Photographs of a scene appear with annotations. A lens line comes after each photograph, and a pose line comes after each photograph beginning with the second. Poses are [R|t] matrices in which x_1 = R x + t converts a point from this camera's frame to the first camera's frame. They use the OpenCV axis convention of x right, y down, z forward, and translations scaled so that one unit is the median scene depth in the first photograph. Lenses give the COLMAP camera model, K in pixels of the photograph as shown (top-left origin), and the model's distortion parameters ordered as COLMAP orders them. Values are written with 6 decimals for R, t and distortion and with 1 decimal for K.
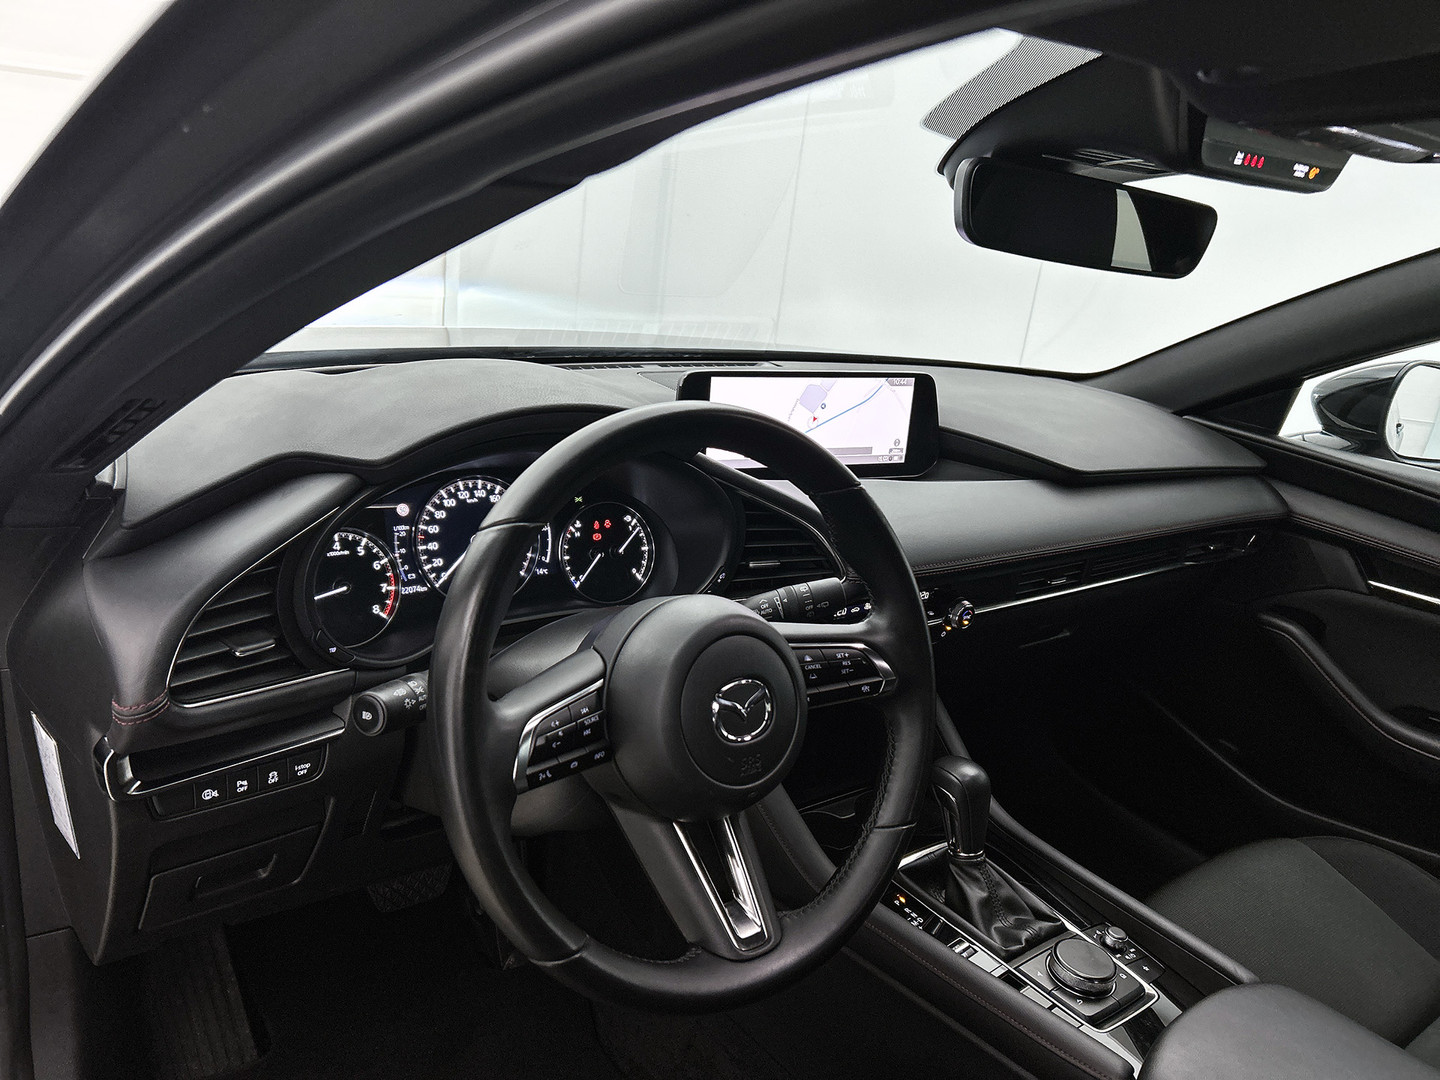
lens RADIAL K [[1093.3, 0, 715.5], [0, 1093.3, 581.0], [0, 0, 1]] dist [0.001536, 0.011694]
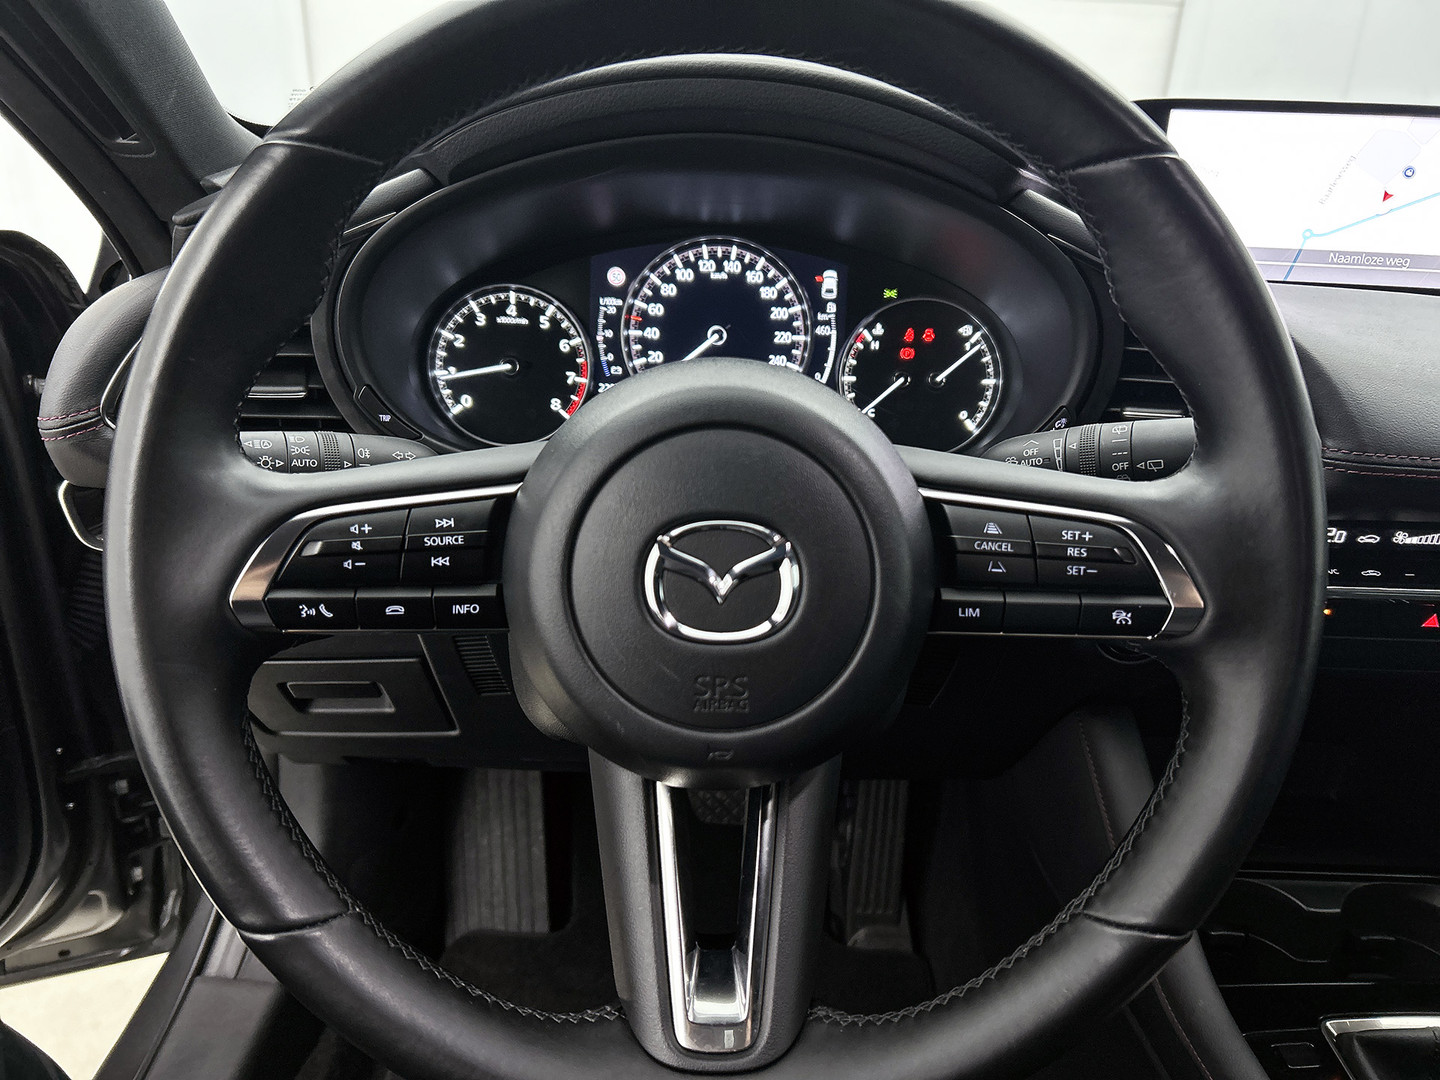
lens RADIAL K [[1085.6, 0, 716.0], [0, 1085.6, 583.5], [0, 0, 1]] dist [0.091703, -0.163219]
pose [[0.785828, 0.181548, -0.591198, 0.229989], [-0.158863, 0.983122, 0.090739, 0.058146], [0.597693, 0.022614, 0.801406, 0.443437]]
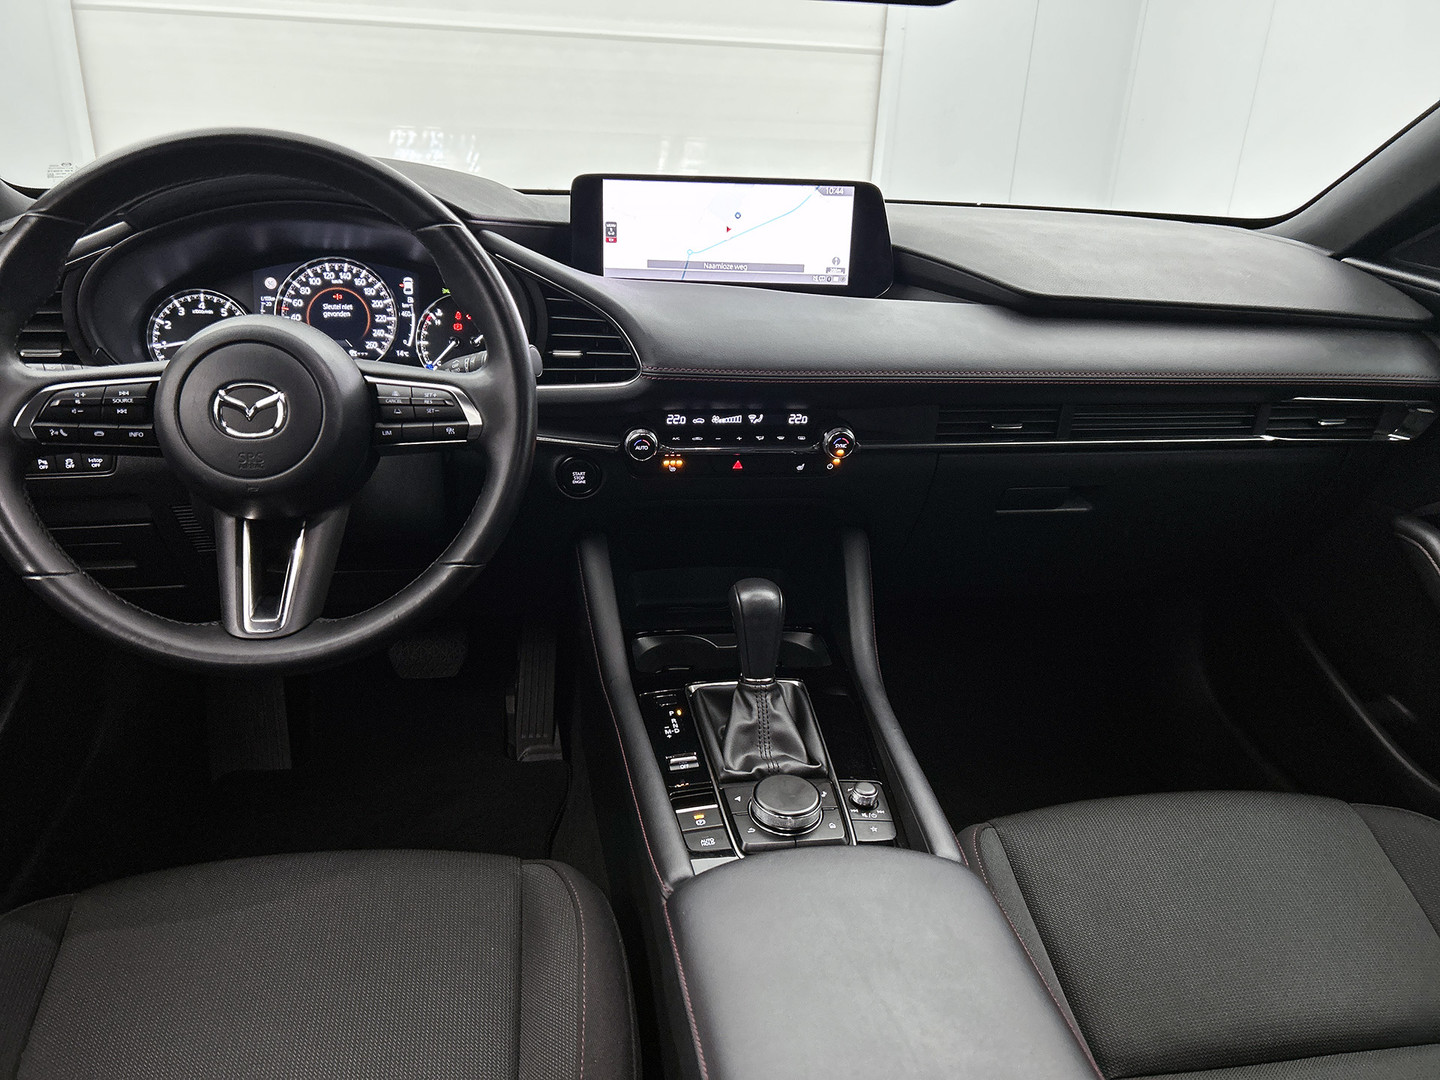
lens RADIAL K [[1093.3, 0, 715.5], [0, 1093.3, 581.0], [0, 0, 1]] dist [0.001536, 0.011694]
pose [[0.871684, 0.127397, -0.473220, 0.704016], [-0.113331, 0.991848, 0.058259, 0.125350], [0.476785, 0.002847, 0.879016, 0.190736]]
